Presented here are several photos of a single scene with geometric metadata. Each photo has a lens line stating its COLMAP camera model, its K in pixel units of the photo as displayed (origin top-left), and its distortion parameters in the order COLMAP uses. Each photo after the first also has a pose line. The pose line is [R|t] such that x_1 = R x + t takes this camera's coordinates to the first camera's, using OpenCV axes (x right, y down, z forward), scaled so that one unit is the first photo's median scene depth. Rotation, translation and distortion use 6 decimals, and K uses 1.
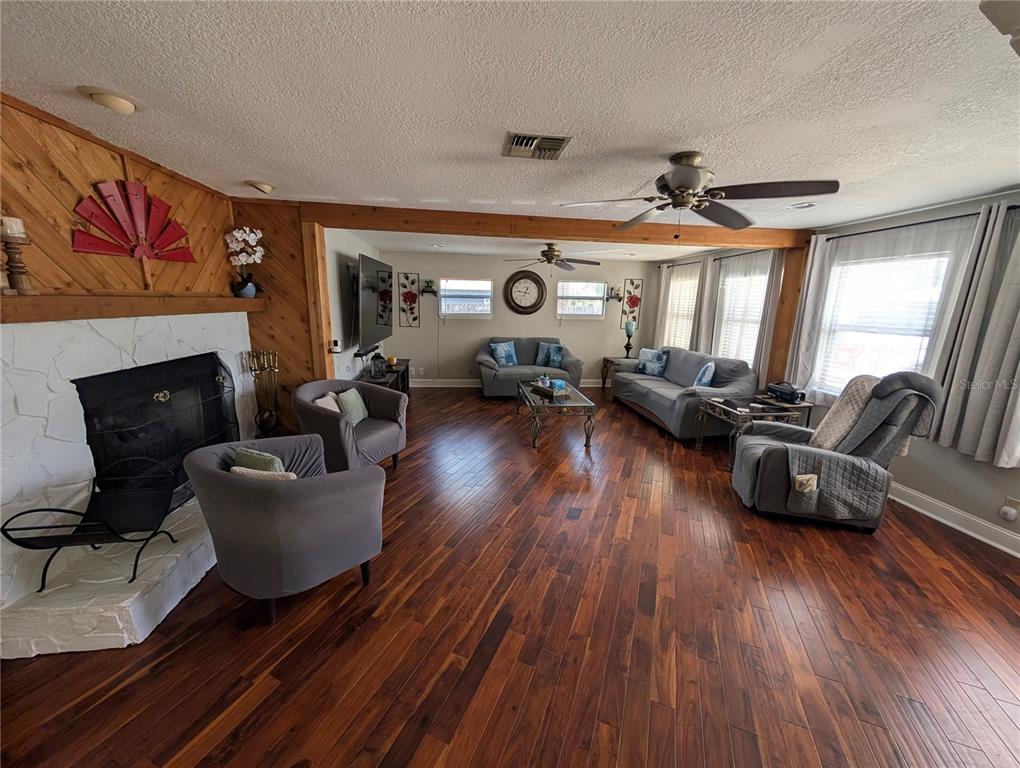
lens RADIAL K [[385.2, 0, 511.9], [0, 385.2, 385.2], [0, 0, 1]] dist [0.000003, 0.000281]
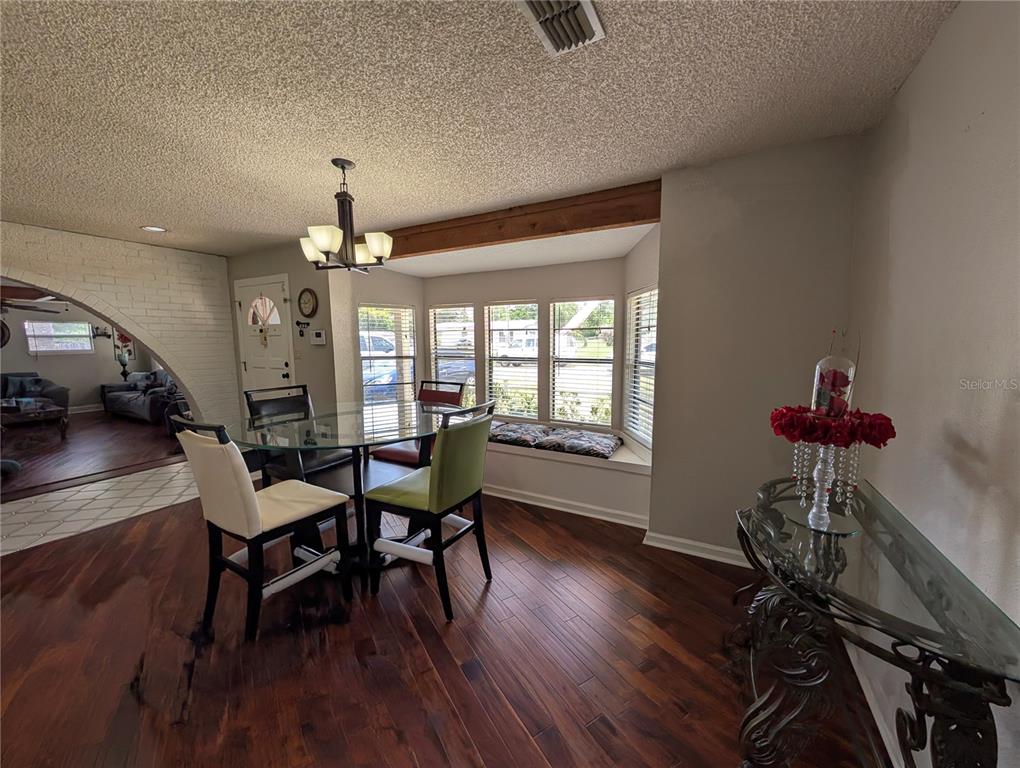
lens RADIAL K [[385.2, 0, 513.0], [0, 385.2, 384.0], [0, 0, 1]] dist [0.000003, 0.000281]
pose [[0.583220, -0.120437, 0.803336, 0.043027], [0.189316, 0.981868, 0.009760, 0.264521], [-0.789945, 0.146392, 0.595446, -1.220824]]
